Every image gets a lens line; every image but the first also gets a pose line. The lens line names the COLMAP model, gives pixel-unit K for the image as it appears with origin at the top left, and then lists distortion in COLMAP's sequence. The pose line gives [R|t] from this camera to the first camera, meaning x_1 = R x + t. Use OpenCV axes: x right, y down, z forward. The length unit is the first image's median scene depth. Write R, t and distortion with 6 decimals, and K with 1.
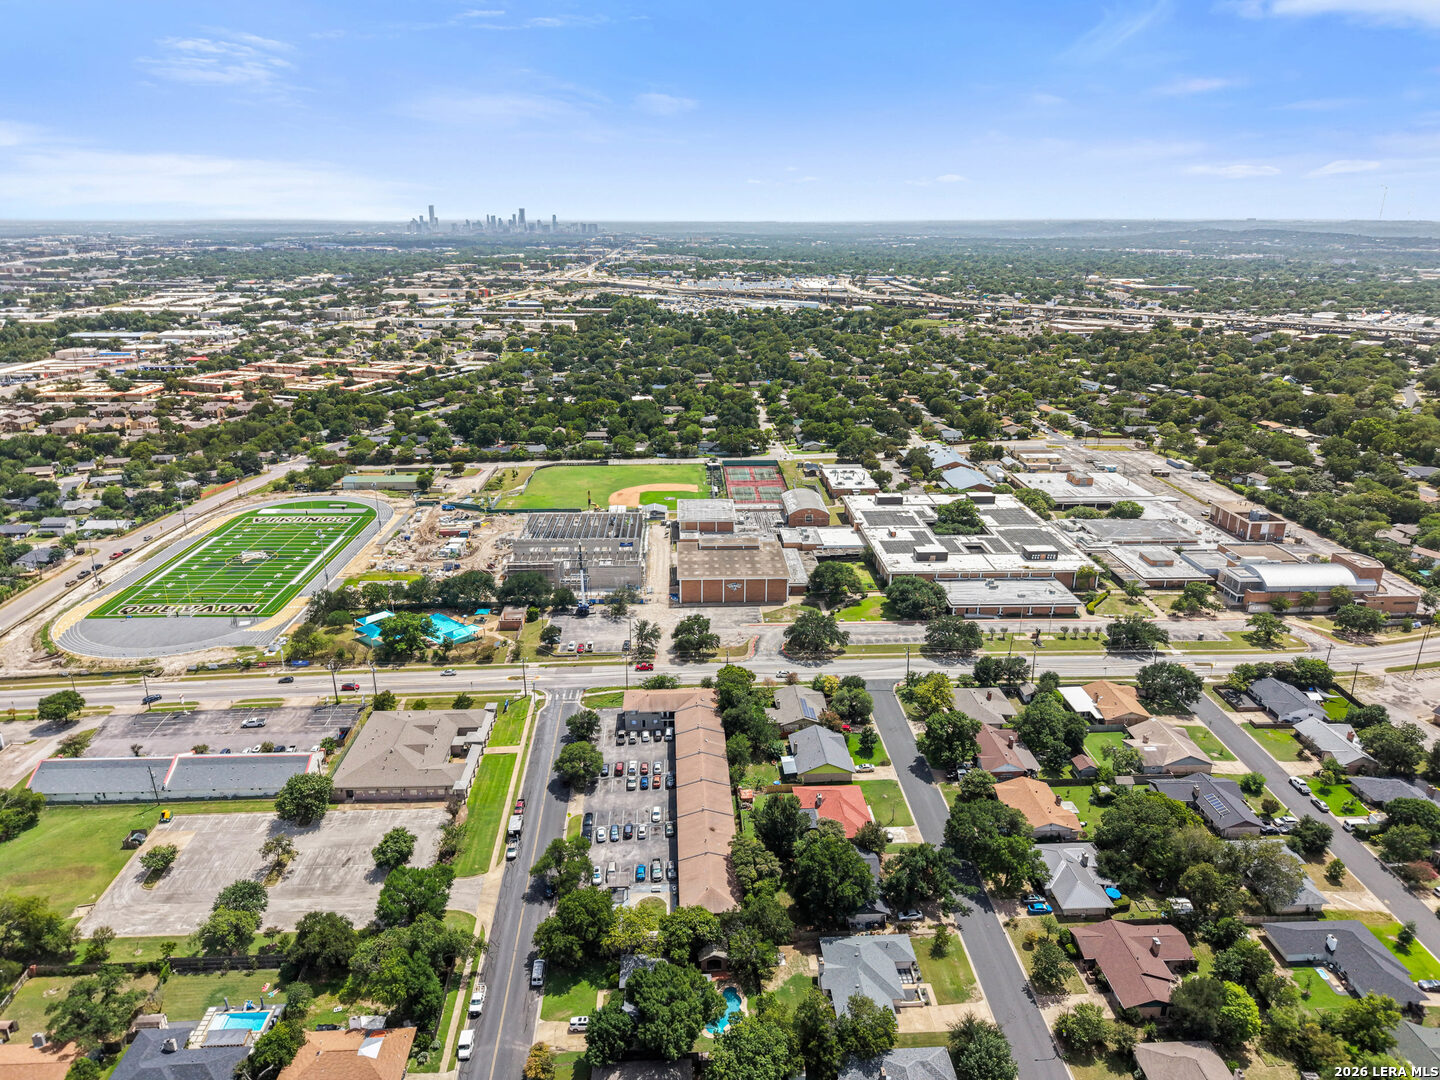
lens RADIAL K [[992.6, 0, 720.0], [0, 992.6, 540.0], [0, 0, 1]] dist [0.008455, -0.001917]
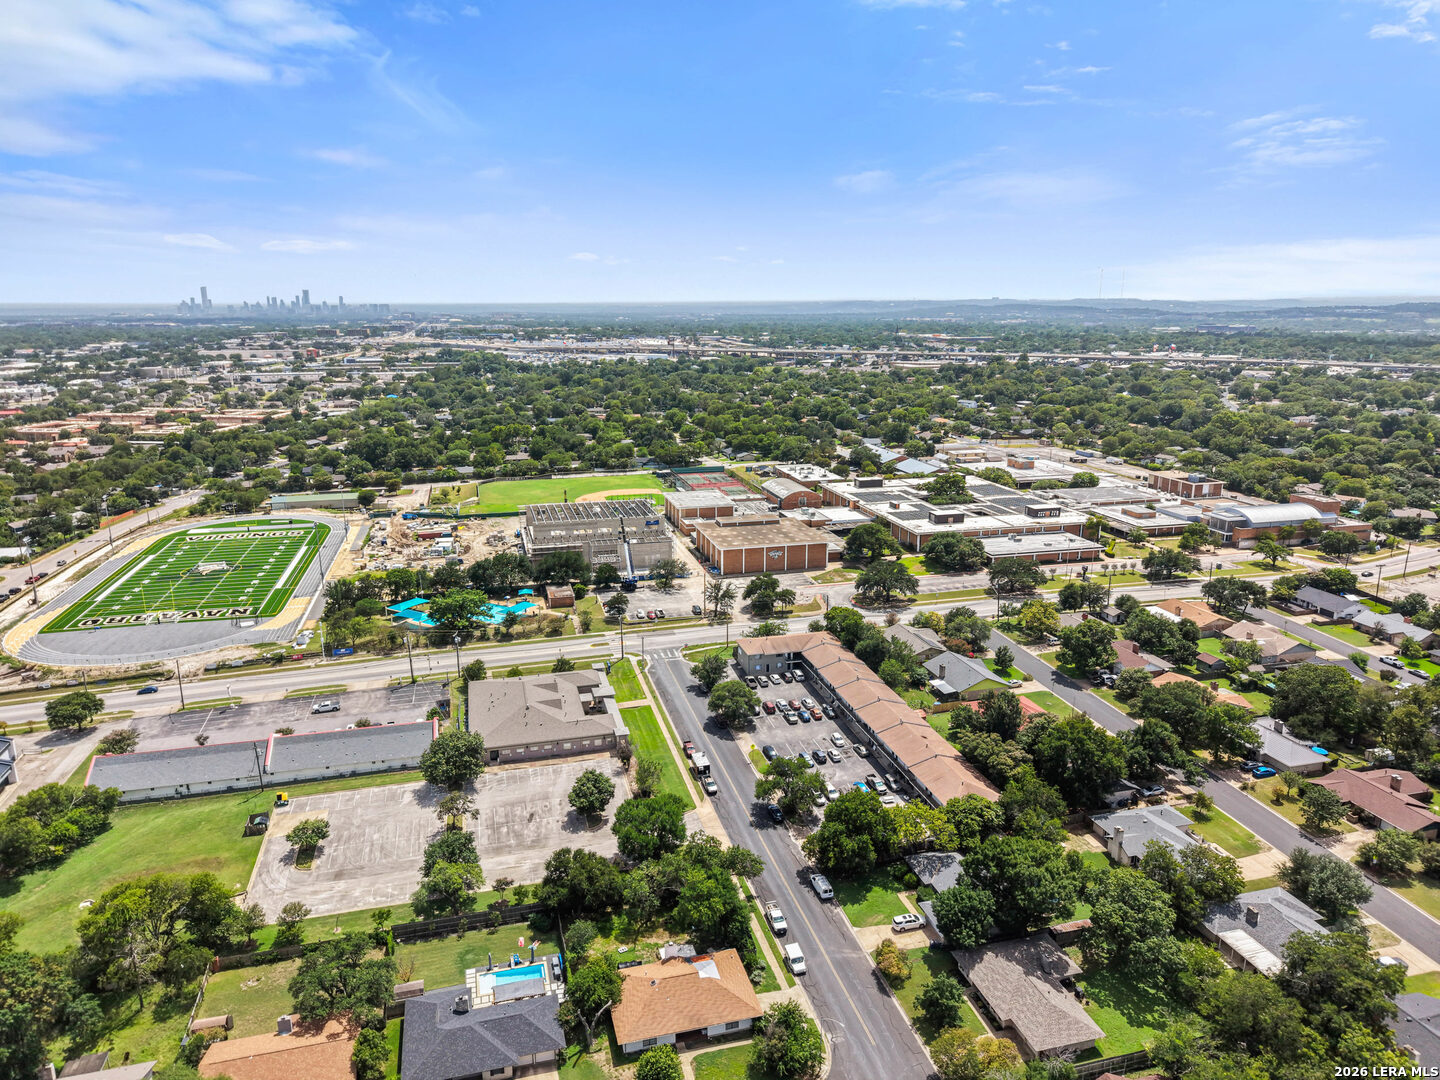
lens RADIAL K [[979.0, 0, 720.0], [0, 979.0, 540.0], [0, 0, 1]] dist [0.007507, -0.000113]
pose [[0.977263, -0.055857, 0.204541, -0.263566], [0.071481, 0.994996, -0.069807, 0.108006], [-0.199618, 0.082840, 0.976366, 0.076831]]
